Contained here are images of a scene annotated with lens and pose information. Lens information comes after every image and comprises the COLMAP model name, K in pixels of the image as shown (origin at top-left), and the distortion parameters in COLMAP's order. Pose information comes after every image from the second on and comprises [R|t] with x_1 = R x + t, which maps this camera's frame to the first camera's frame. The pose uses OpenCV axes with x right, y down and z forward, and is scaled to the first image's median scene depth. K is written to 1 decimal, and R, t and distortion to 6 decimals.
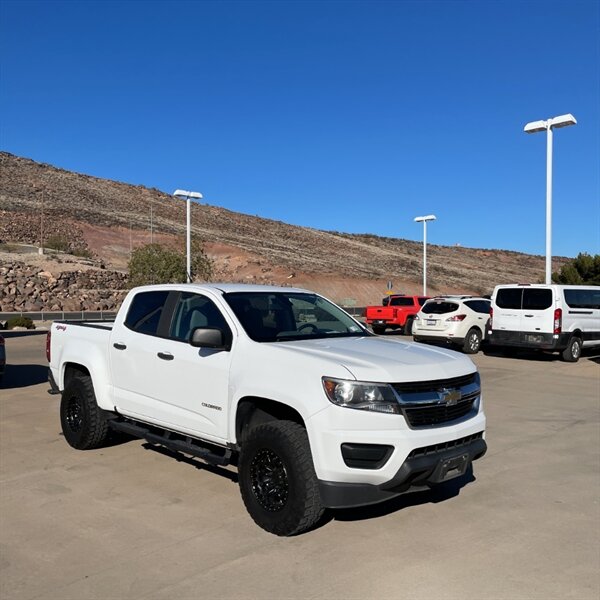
lens RADIAL K [[606.9, 0, 301.7], [0, 606.9, 300.7], [0, 0, 1]] dist [0.018171, 0.006191]
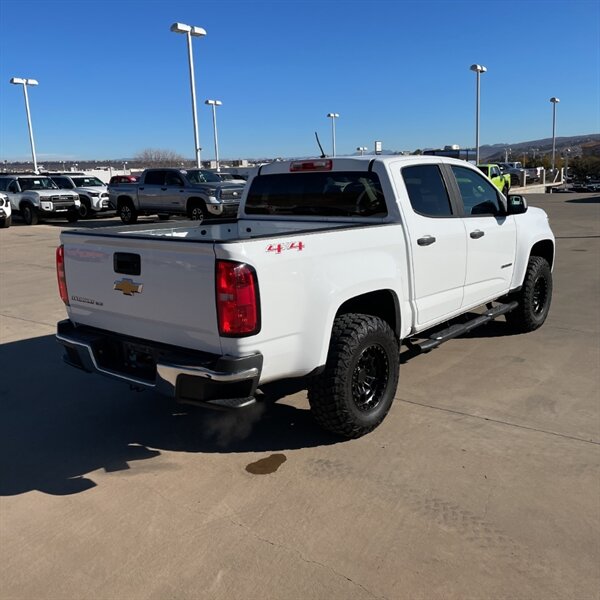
lens RADIAL K [[596.8, 0, 300.0], [0, 596.8, 300.0], [0, 0, 1]] dist [0.093921, -0.134602]
pose [[-0.123640, -0.204909, 0.970941, -0.357968], [0.028613, 0.977305, 0.209896, -0.003923], [-0.991915, 0.053733, -0.114971, 0.445947]]
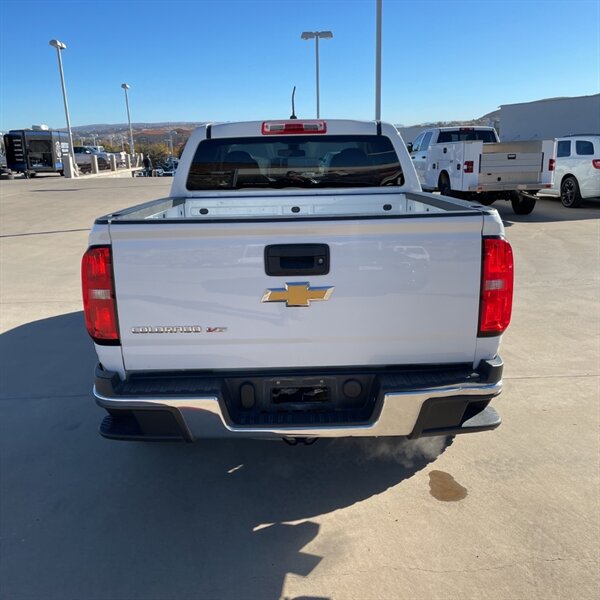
lens RADIAL K [[596.8, 0, 300.0], [0, 596.8, 300.0], [0, 0, 1]] dist [0.093921, -0.134602]
pose [[-0.727838, -0.159541, 0.666932, -0.242356], [0.014125, 0.968866, 0.247184, 0.000724], [-0.685603, 0.189331, -0.702924, 0.575143]]
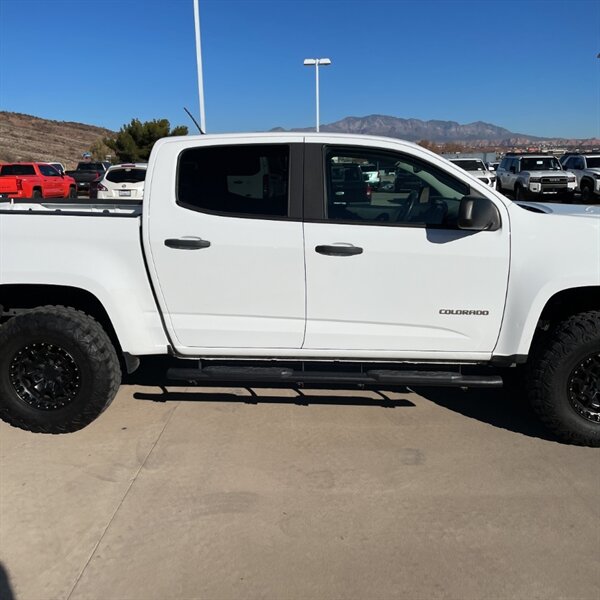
lens RADIAL K [[602.8, 0, 298.6], [0, 602.8, 309.0], [0, 0, 1]] dist [0.094597, -0.116844]
pose [[0.739820, -0.167239, 0.651688, -0.218010], [0.018139, 0.973220, 0.229159, 0.002135], [-0.672560, -0.157715, 0.723041, 0.182015]]
